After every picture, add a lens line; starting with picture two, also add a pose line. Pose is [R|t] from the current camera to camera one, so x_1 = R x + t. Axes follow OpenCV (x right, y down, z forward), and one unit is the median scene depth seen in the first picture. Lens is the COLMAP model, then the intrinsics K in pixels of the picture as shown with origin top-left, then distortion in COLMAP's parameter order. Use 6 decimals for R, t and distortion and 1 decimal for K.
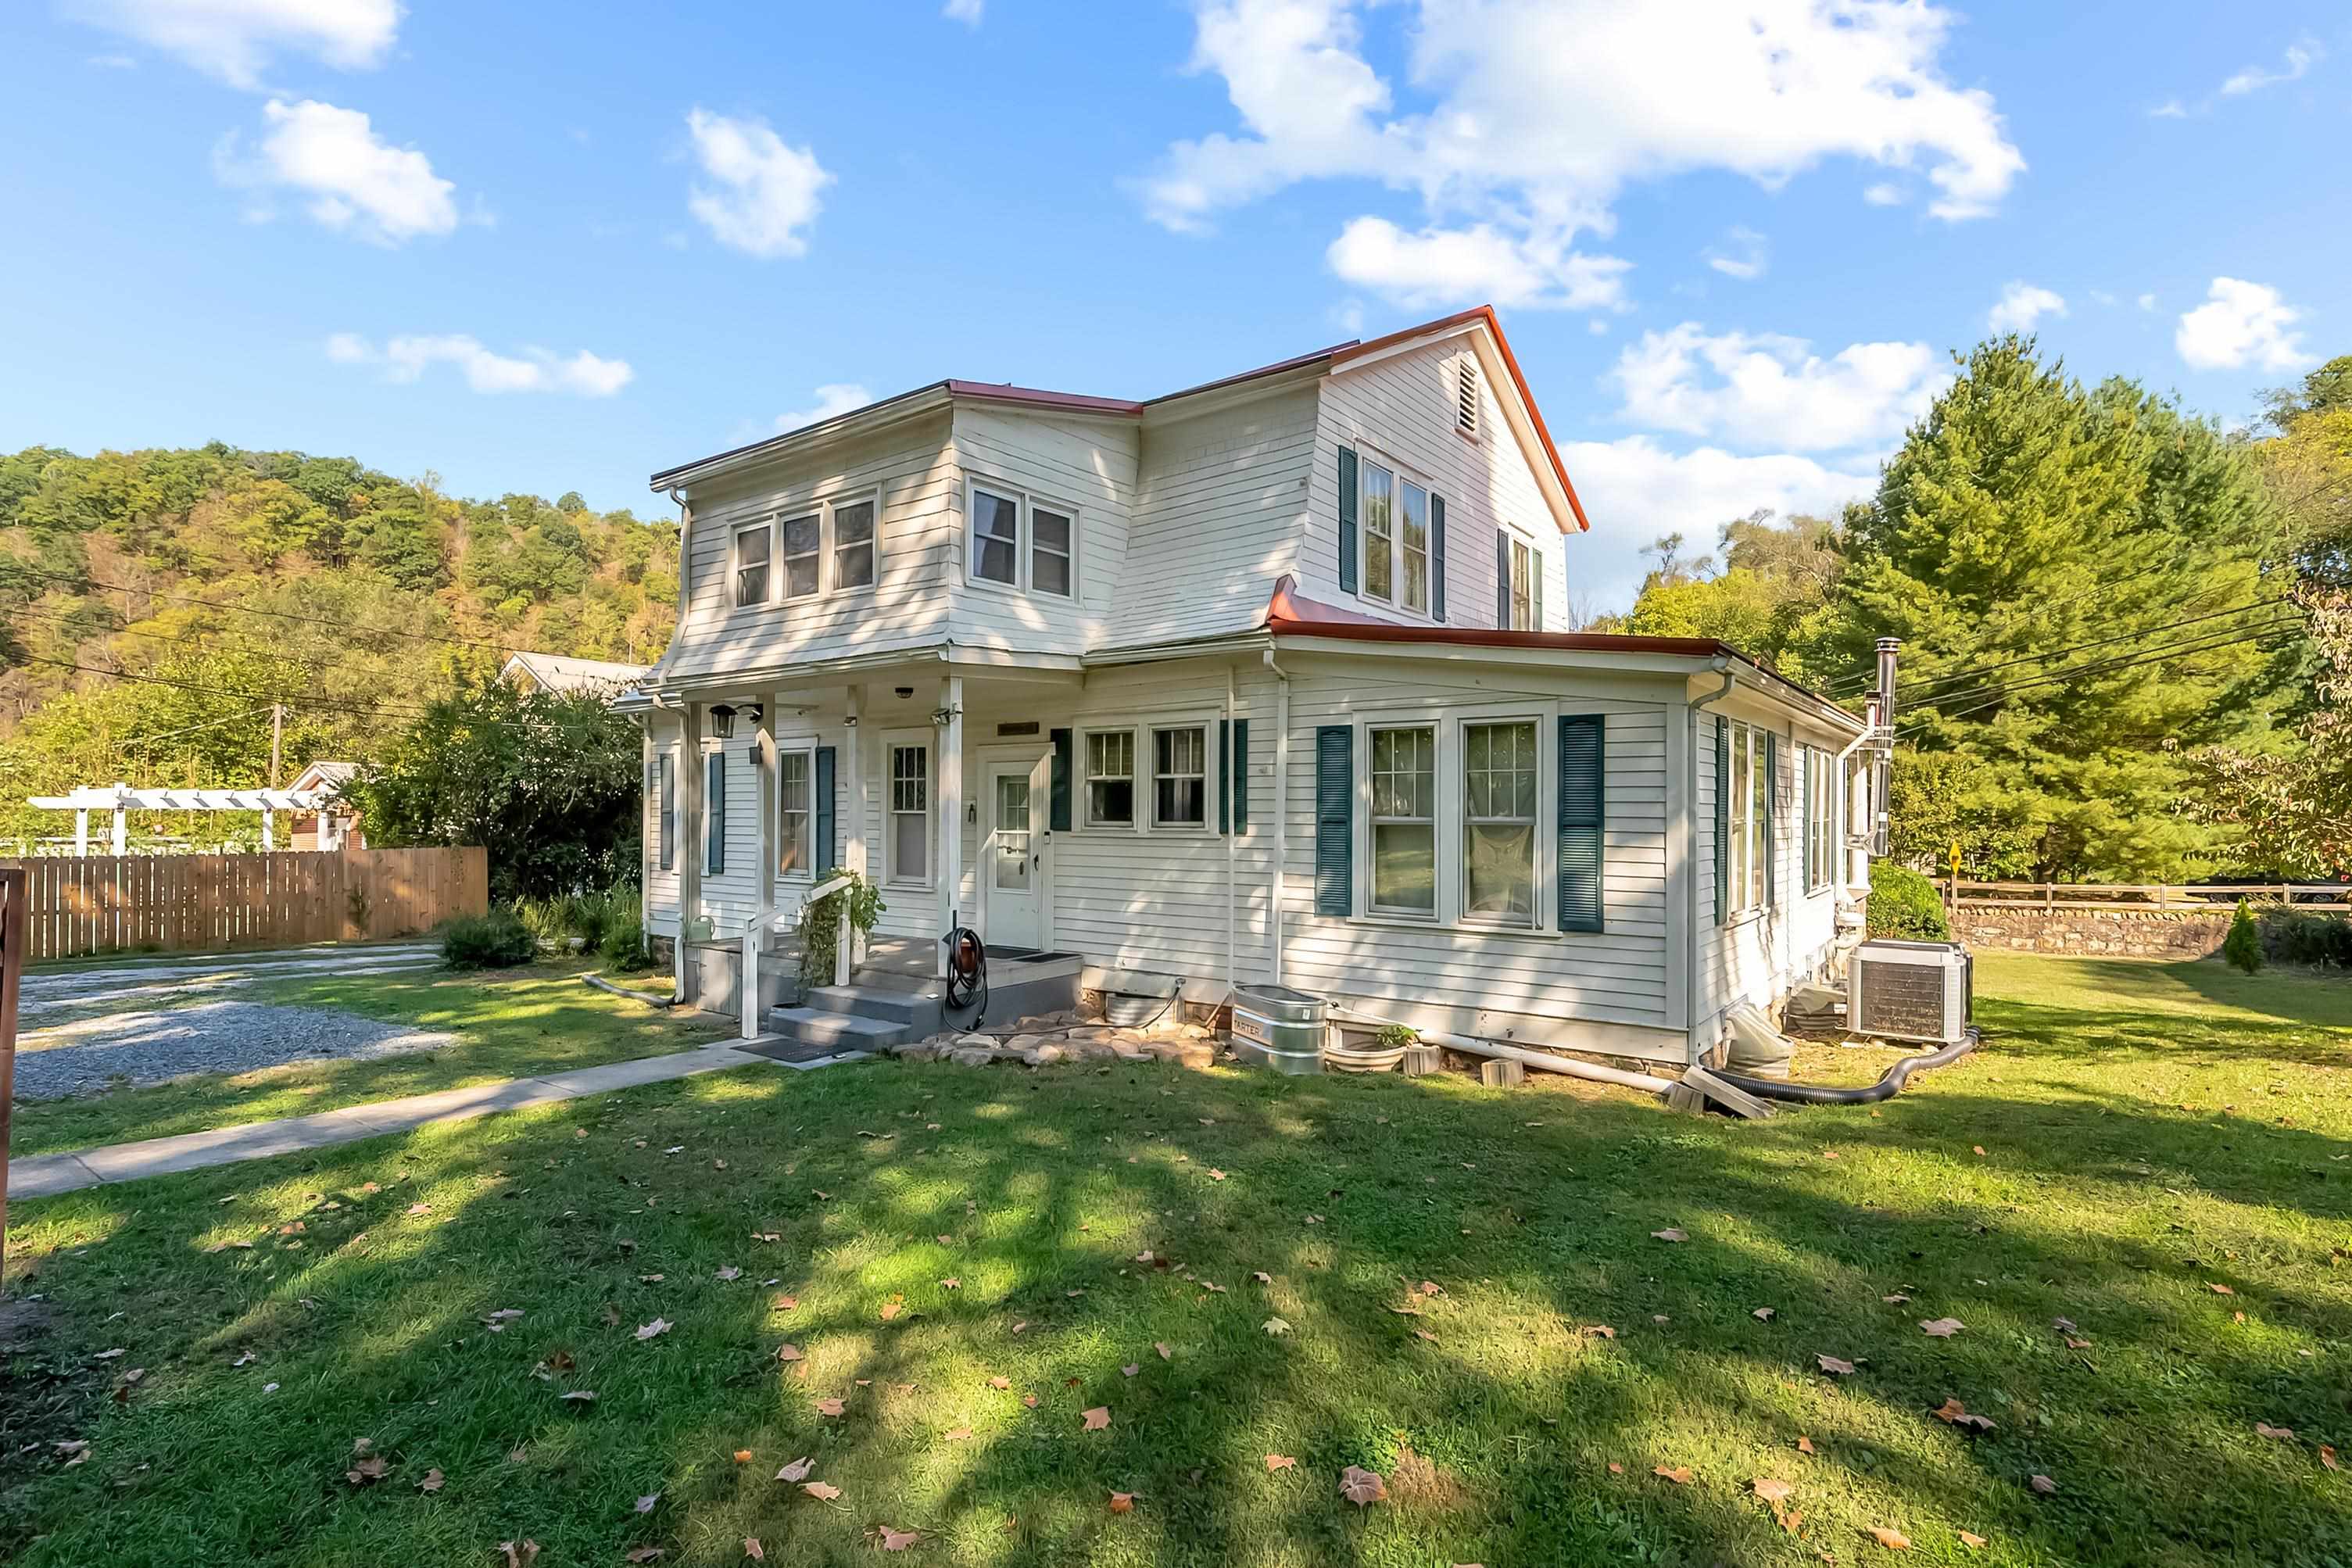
lens RADIAL K [[1131.3, 0, 1176.0], [0, 1131.3, 784.0], [0, 0, 1]] dist [0.000112, -0.000172]
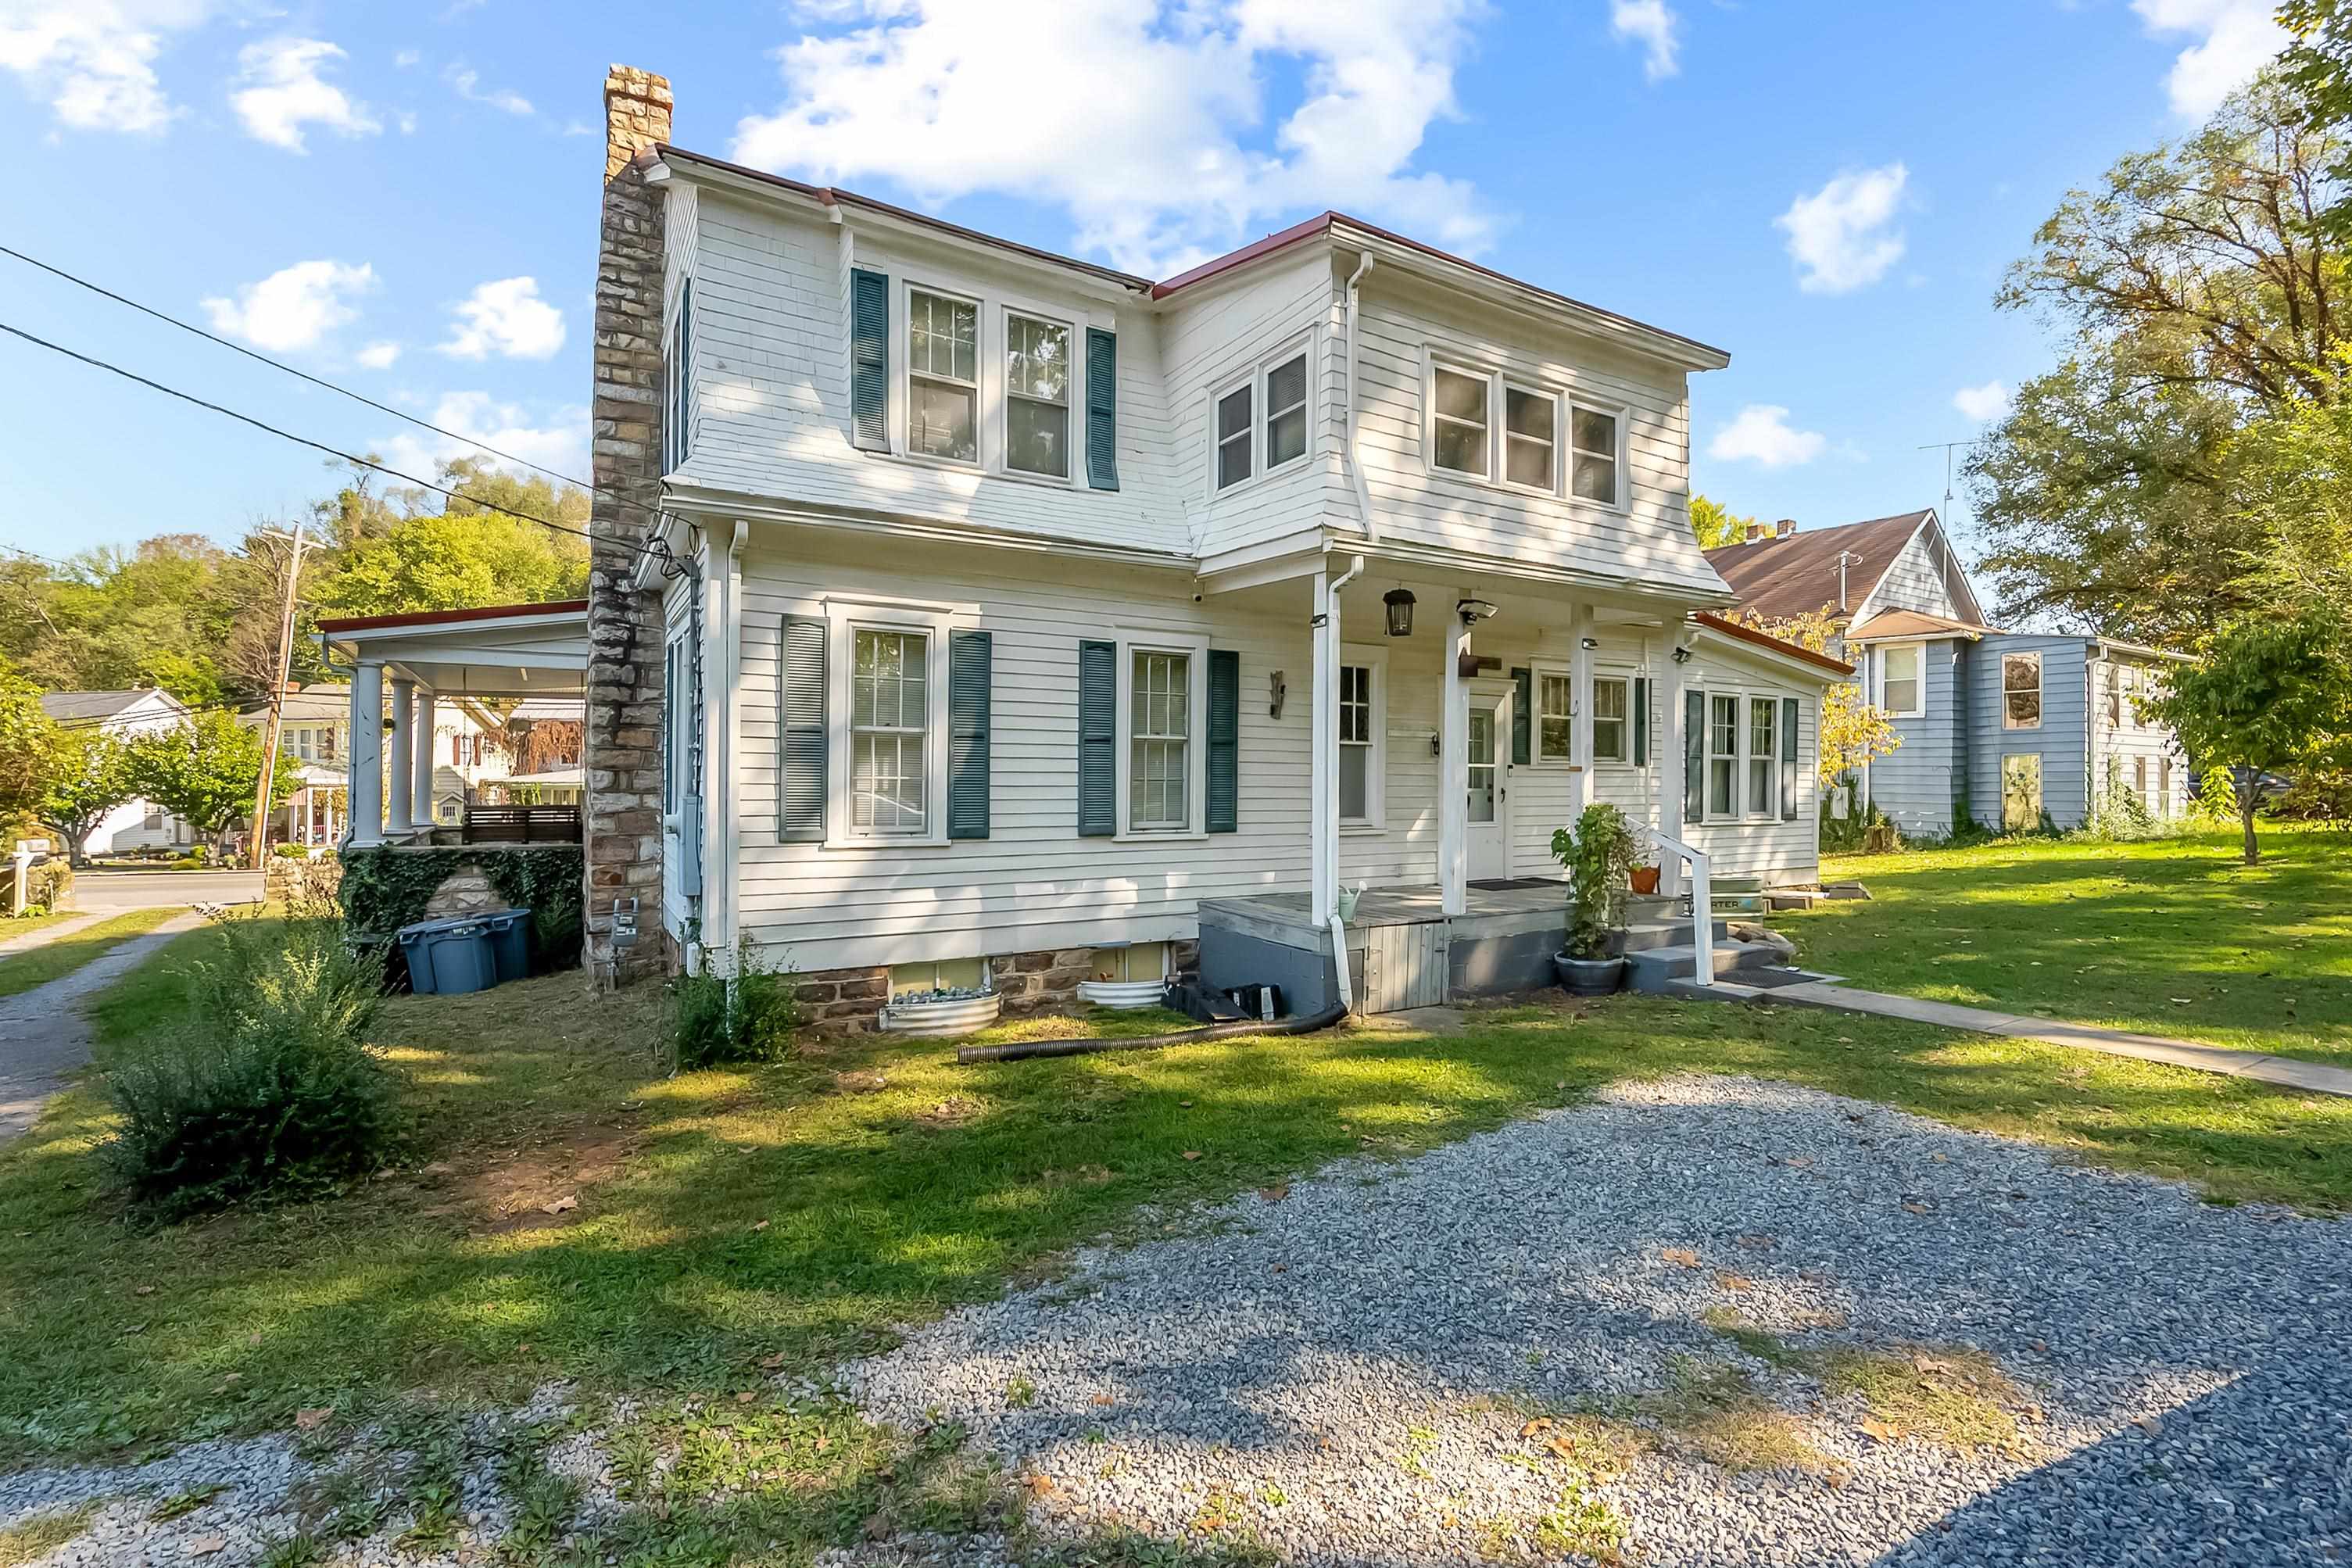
lens RADIAL K [[1076.3, 0, 1170.4], [0, 1076.3, 768.3], [0, 0, 1]] dist [-0.000327, 0.000303]
pose [[0.380724, 0.005581, 0.924672, -1.315113], [-0.027033, 0.999622, 0.005097, 0.055349], [-0.924293, -0.026937, 0.380731, 1.039943]]
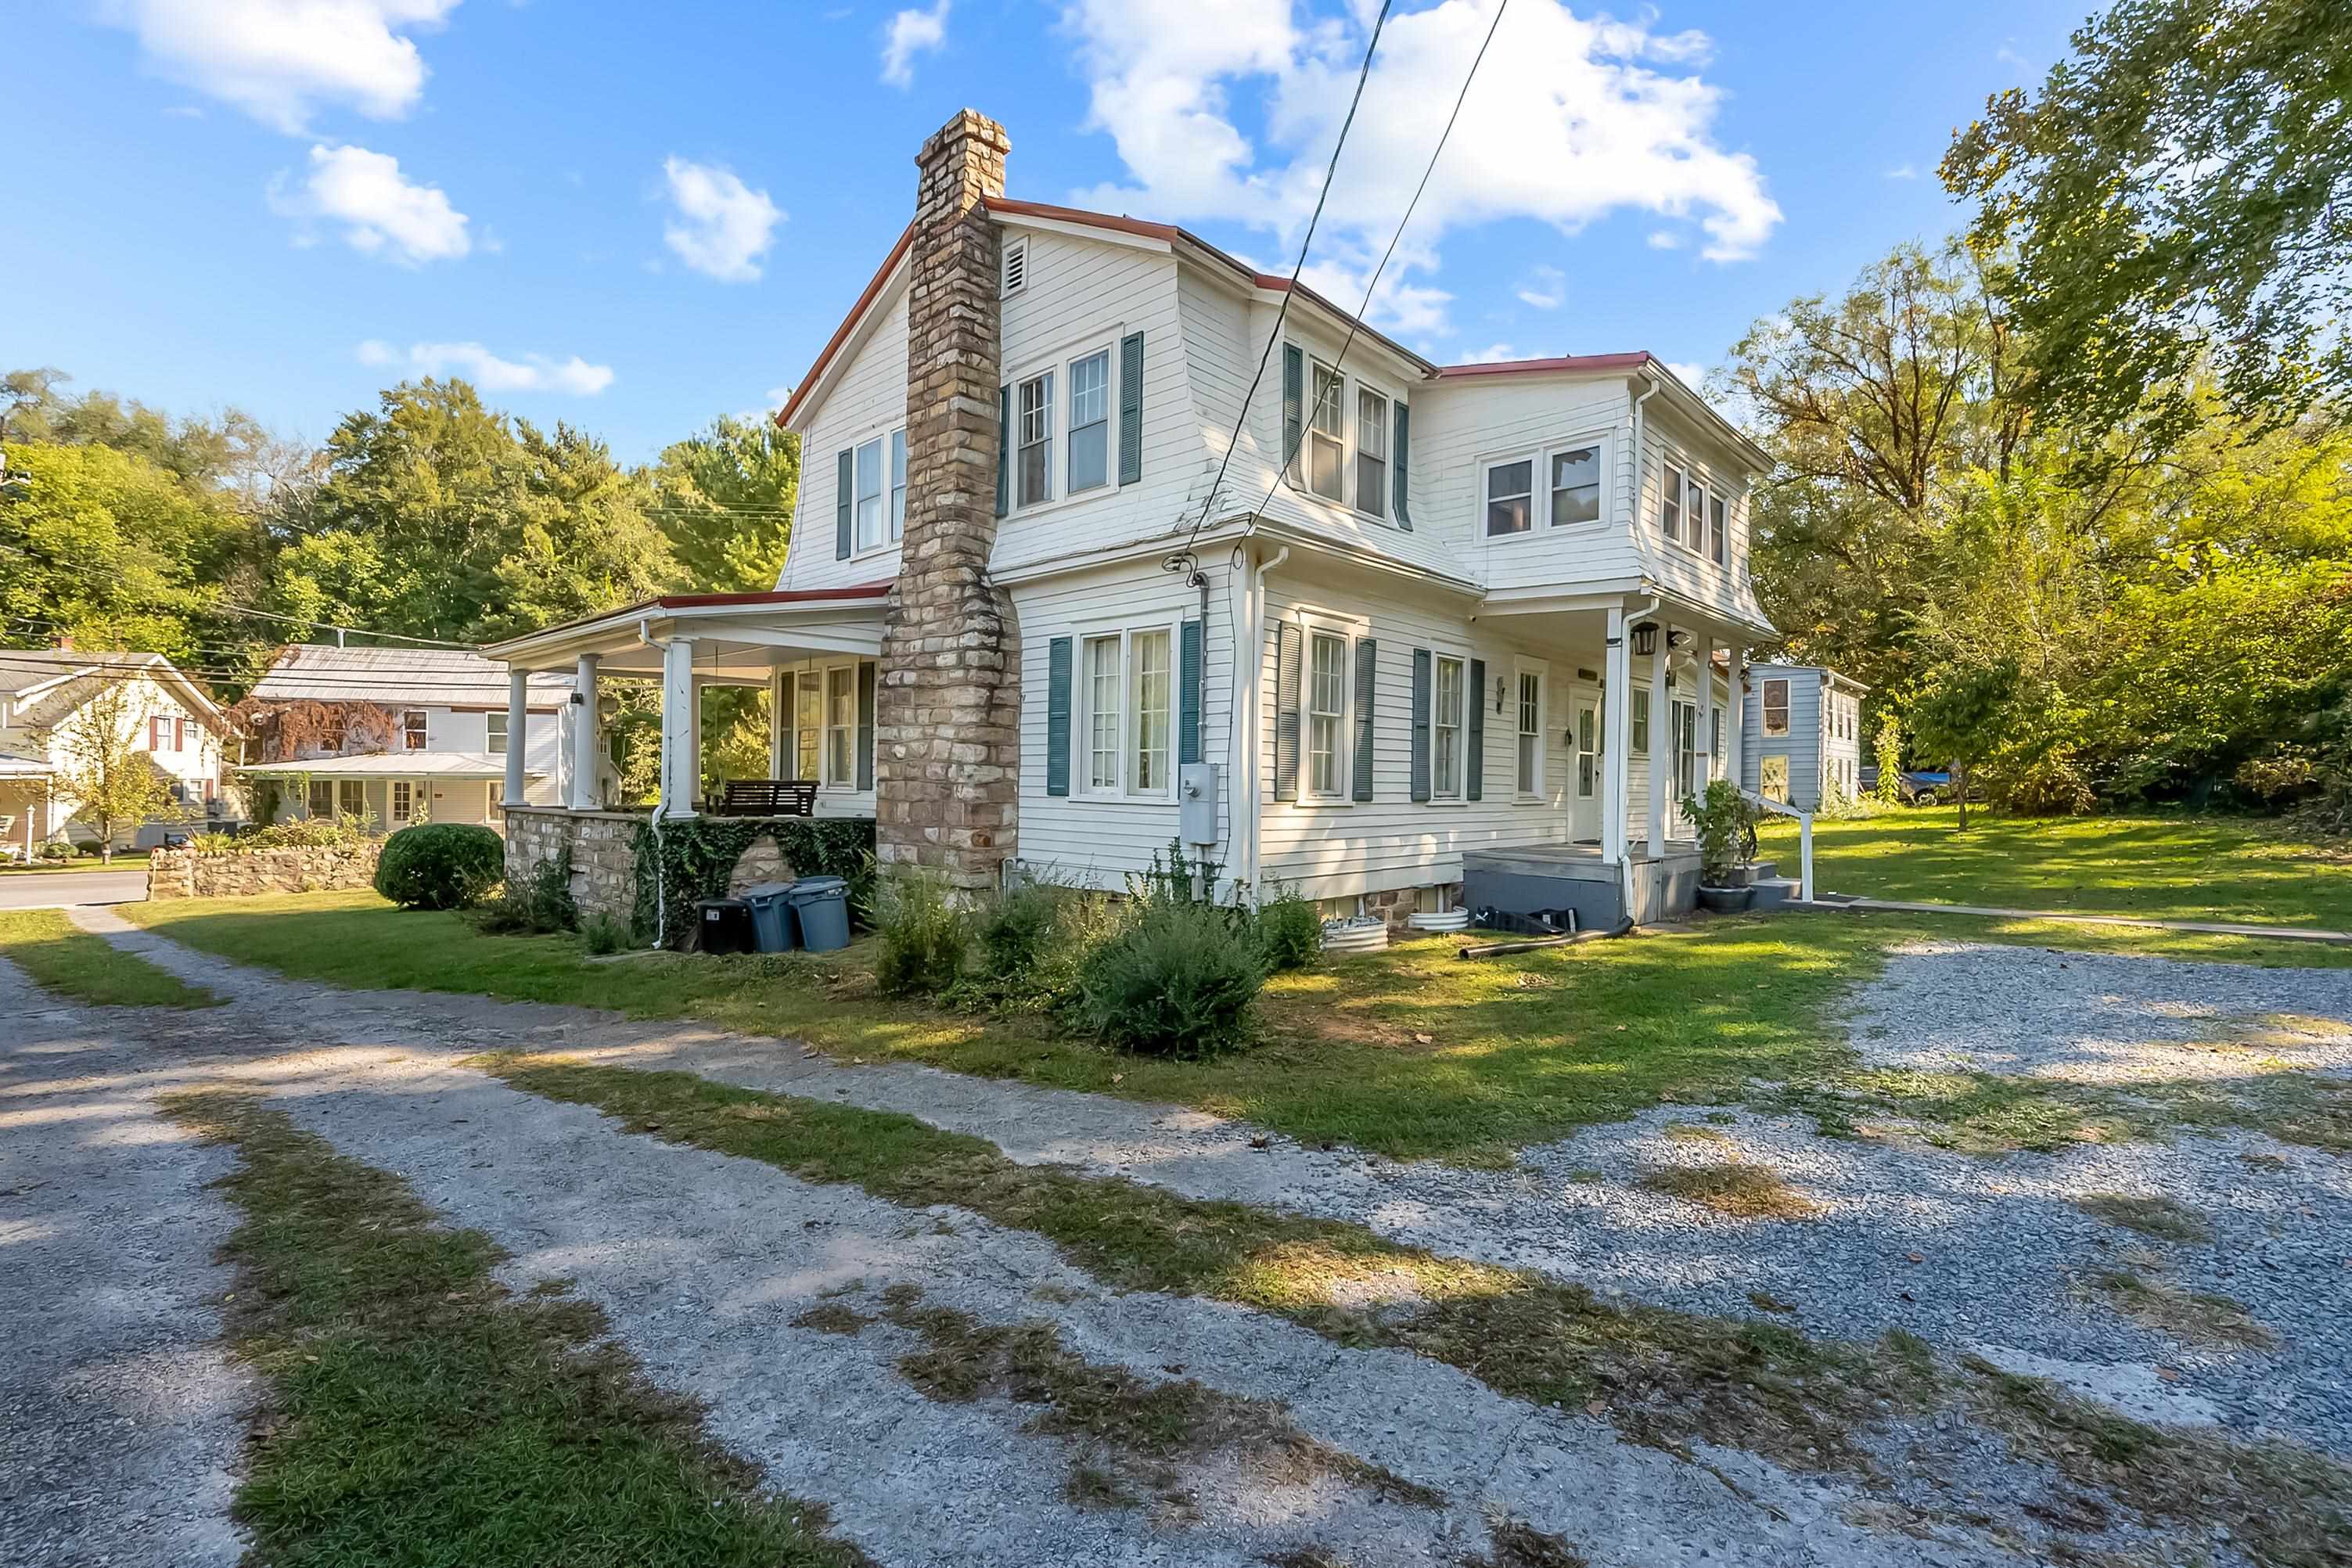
lens RADIAL K [[1070.9, 0, 1176.0], [0, 1070.9, 784.0], [0, 0, 1]] dist [-0.000015, 0.000602]
pose [[0.106212, -0.005611, 0.994328, -1.674711], [-0.036585, 0.999285, 0.009547, 0.097938], [-0.993670, -0.037392, 0.105931, 1.568571]]
